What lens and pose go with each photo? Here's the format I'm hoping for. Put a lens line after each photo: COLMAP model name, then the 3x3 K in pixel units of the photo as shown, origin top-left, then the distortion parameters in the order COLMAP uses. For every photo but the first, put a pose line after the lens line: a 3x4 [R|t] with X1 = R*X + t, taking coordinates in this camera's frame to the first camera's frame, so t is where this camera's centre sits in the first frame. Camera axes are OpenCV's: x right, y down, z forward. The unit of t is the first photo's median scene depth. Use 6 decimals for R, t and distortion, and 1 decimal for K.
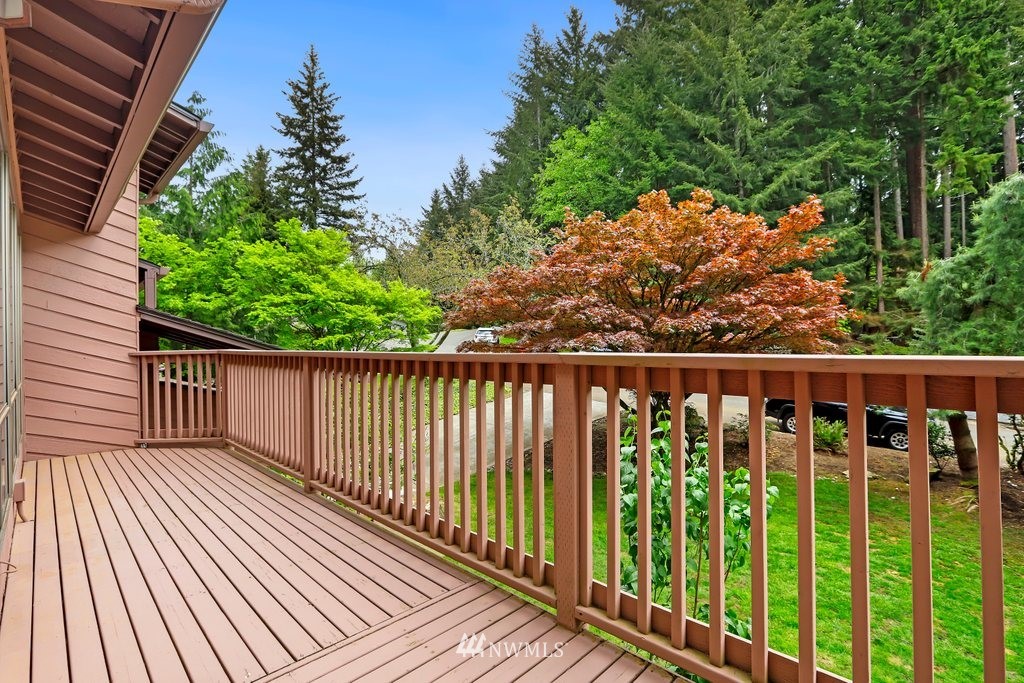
lens RADIAL K [[466.3, 0, 524.0], [0, 466.3, 318.7], [0, 0, 1]] dist [-0.035595, 0.004833]
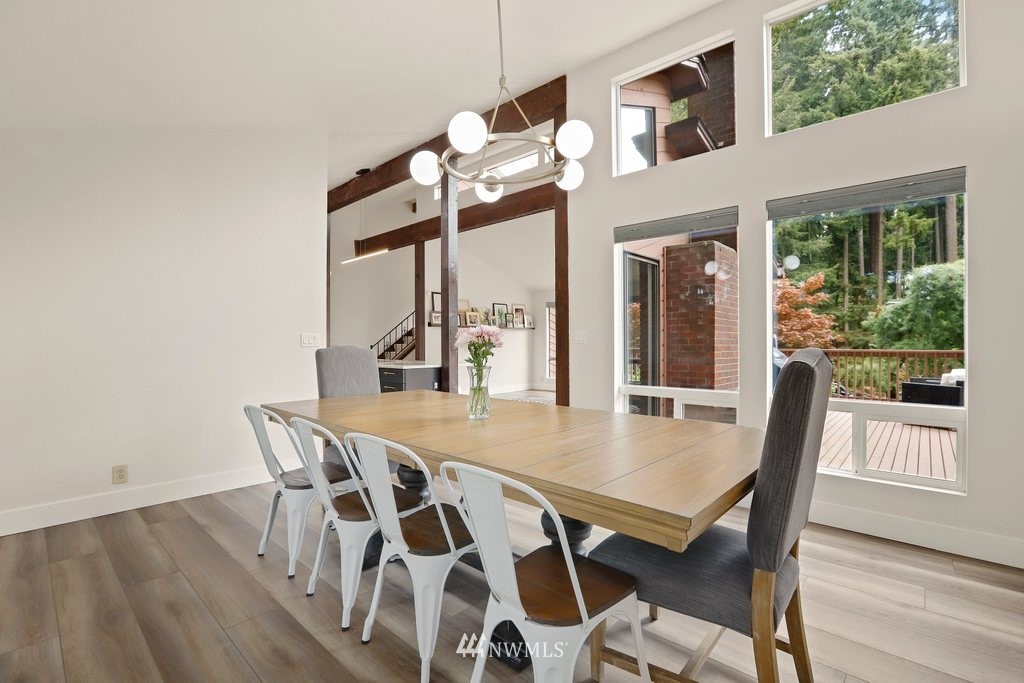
lens RADIAL K [[466.3, 0, 513.4], [0, 466.3, 335.0], [0, 0, 1]] dist [-0.035595, 0.004833]
pose [[0.998706, 0.020934, 0.046356, -0.281446], [-0.021745, 0.999618, 0.017068, -0.007440], [-0.045981, -0.018054, 0.998779, -0.326171]]
